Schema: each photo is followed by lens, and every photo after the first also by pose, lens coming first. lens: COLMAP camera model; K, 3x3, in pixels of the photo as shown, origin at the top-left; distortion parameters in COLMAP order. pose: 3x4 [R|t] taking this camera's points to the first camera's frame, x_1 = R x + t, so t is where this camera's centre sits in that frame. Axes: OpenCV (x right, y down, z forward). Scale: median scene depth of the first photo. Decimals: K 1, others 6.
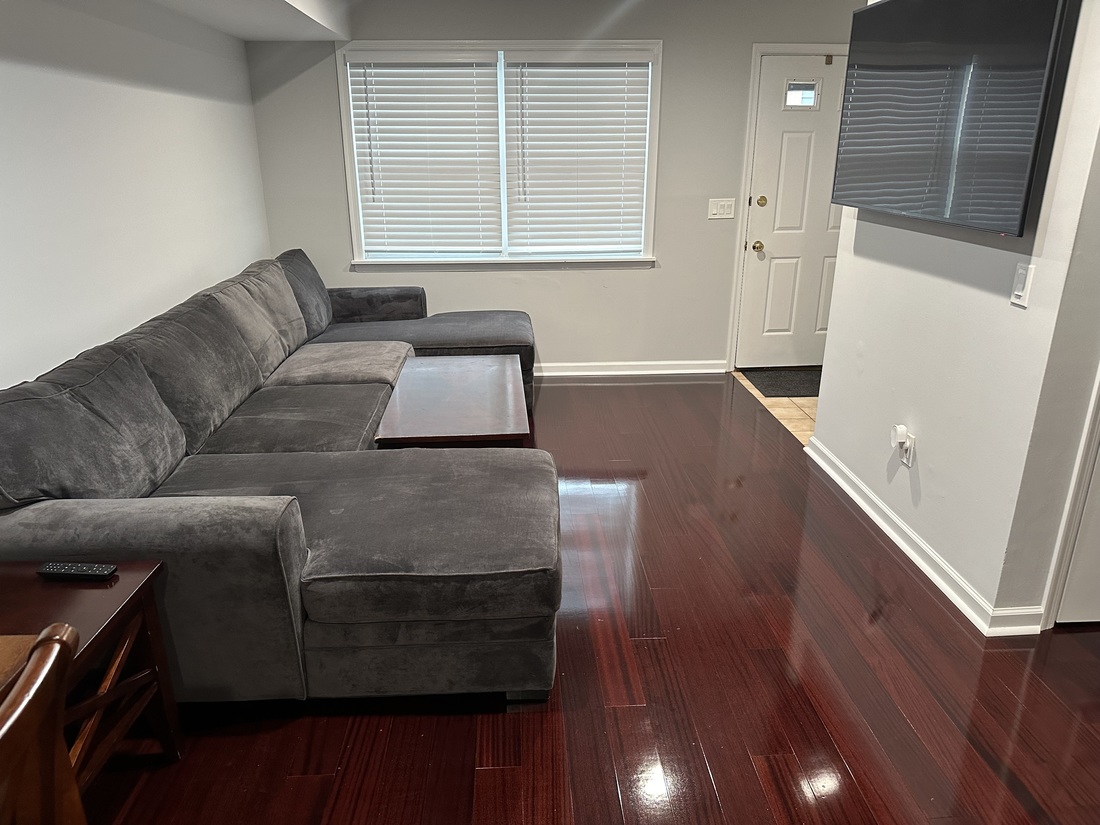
lens RADIAL K [[770.7, 0, 550.0], [0, 770.7, 412.5], [0, 0, 1]] dist [0.128831, -0.189996]
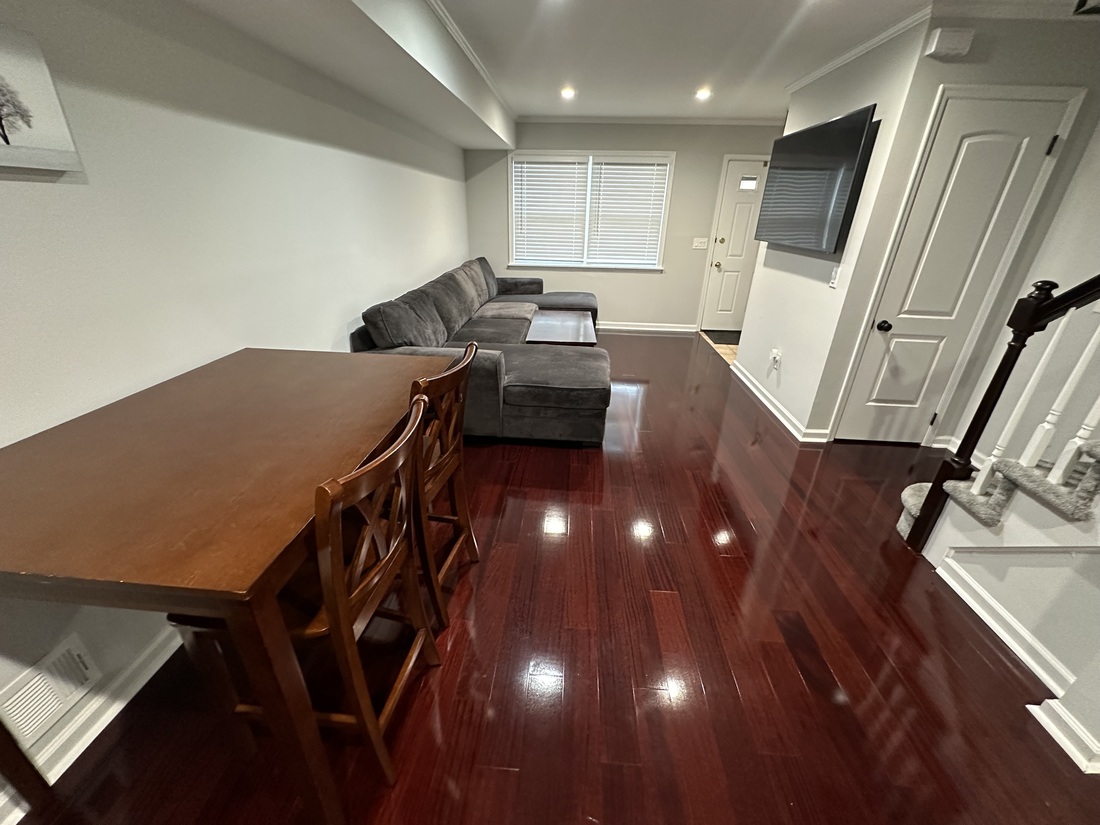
lens RADIAL K [[439.9, 0, 550.0], [0, 439.9, 412.5], [0, 0, 1]] dist [-0.002581, 0.000293]
pose [[0.993241, 0.070295, -0.092367, -0.023809], [-0.060501, 0.992644, 0.104868, 0.082220], [0.099060, -0.098571, 0.990187, -0.198435]]
